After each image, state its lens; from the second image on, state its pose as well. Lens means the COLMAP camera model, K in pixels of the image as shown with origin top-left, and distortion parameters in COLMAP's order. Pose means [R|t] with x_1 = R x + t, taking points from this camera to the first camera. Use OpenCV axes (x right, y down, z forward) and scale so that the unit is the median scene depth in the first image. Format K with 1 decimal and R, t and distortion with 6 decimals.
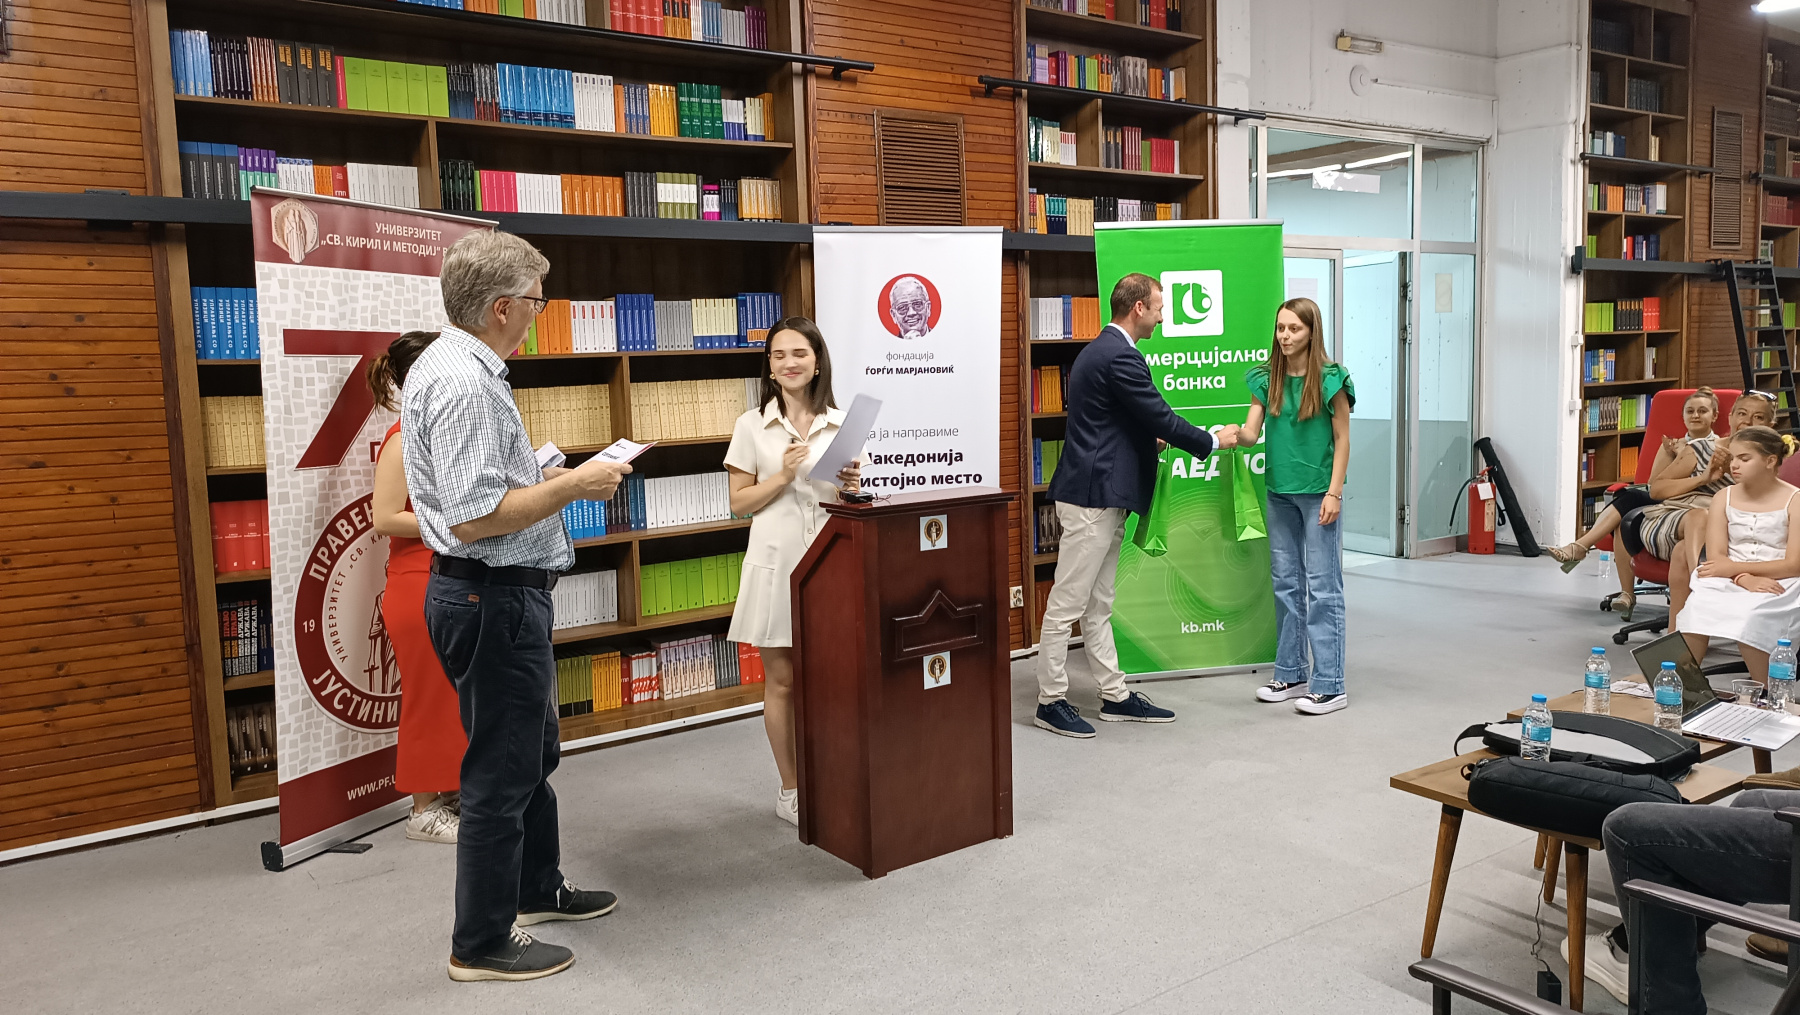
lens RADIAL K [[1301.6, 0, 906.8], [0, 1301.6, 502.5], [0, 0, 1]] dist [0.029941, -0.030851]
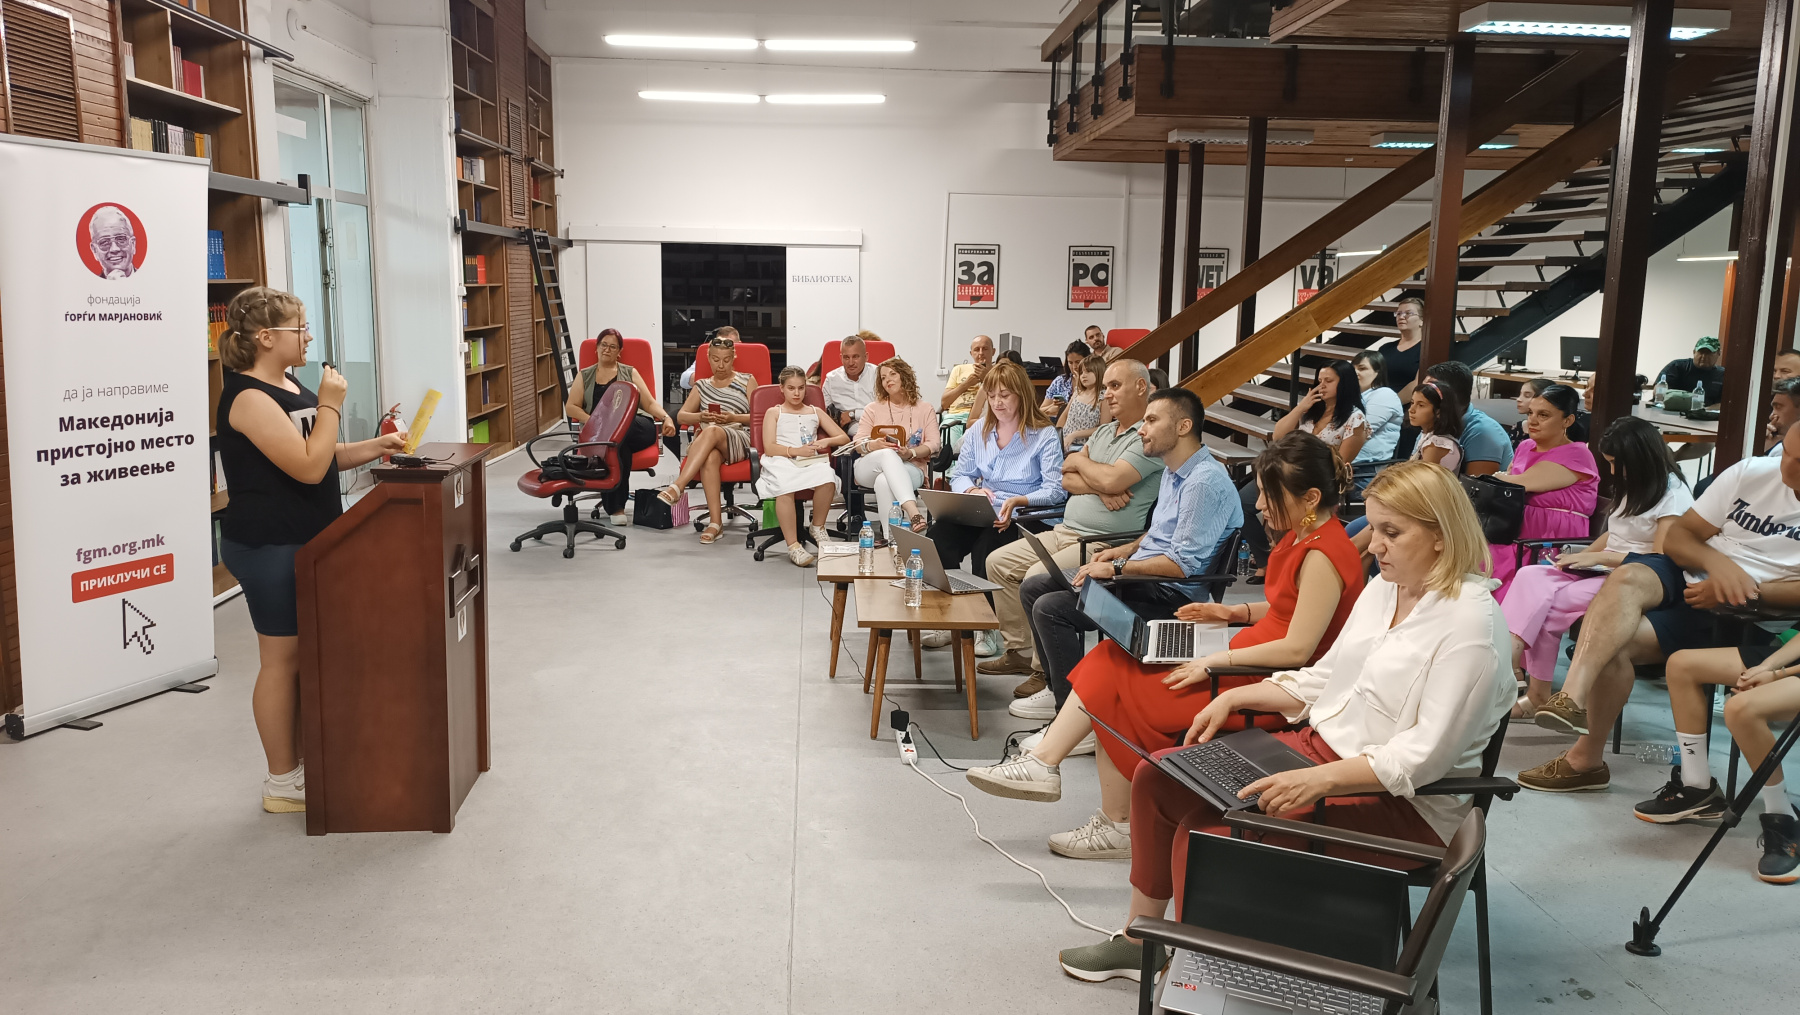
lens RADIAL K [[1301.6, 0, 913.0], [0, 1301.6, 506.1], [0, 0, 1]] dist [0.029941, -0.030851]
pose [[0.511101, -0.107064, 0.852826, -0.487507], [0.060494, 0.994232, 0.088562, -0.023751], [-0.857389, 0.006327, 0.514630, 0.118750]]
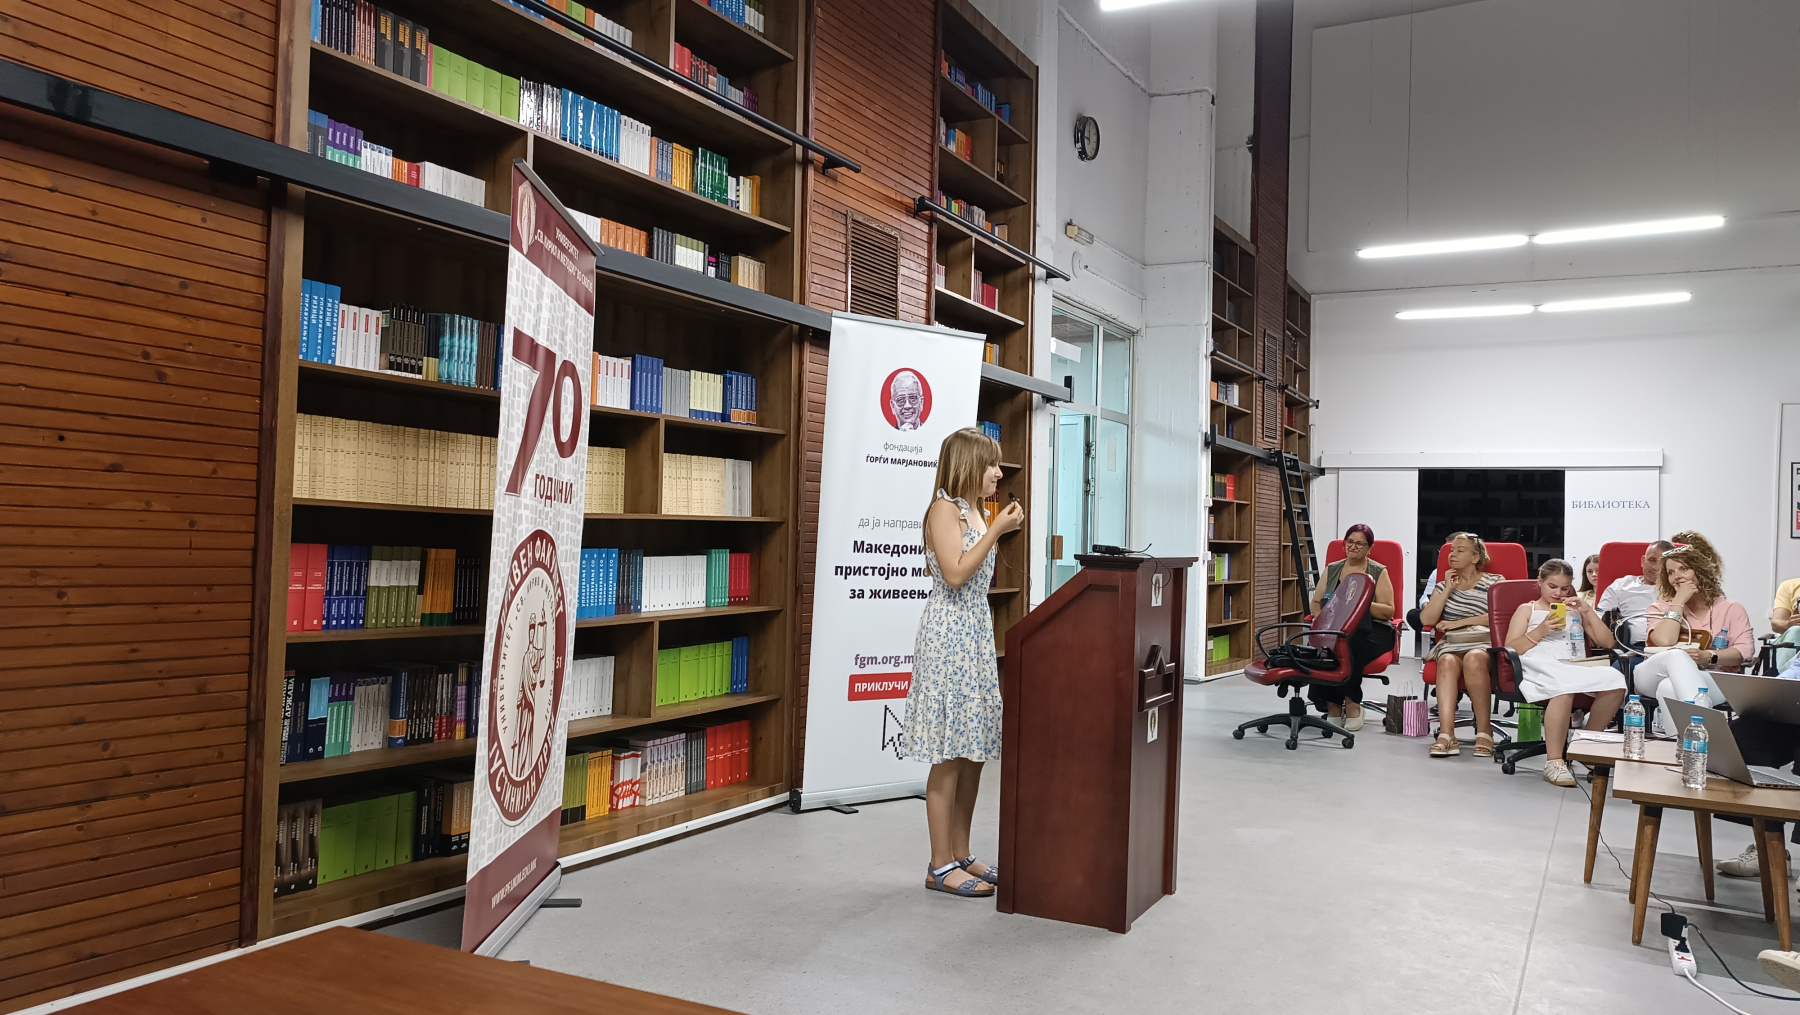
lens RADIAL K [[1301.6, 0, 899.6], [0, 1301.6, 511.6], [0, 0, 1]] dist [0.029941, -0.030851]
pose [[0.896120, 0.059781, 0.439768, -0.454692], [-0.001792, 0.991366, -0.131114, 0.071465], [-0.443809, 0.116706, 0.888490, 0.111179]]
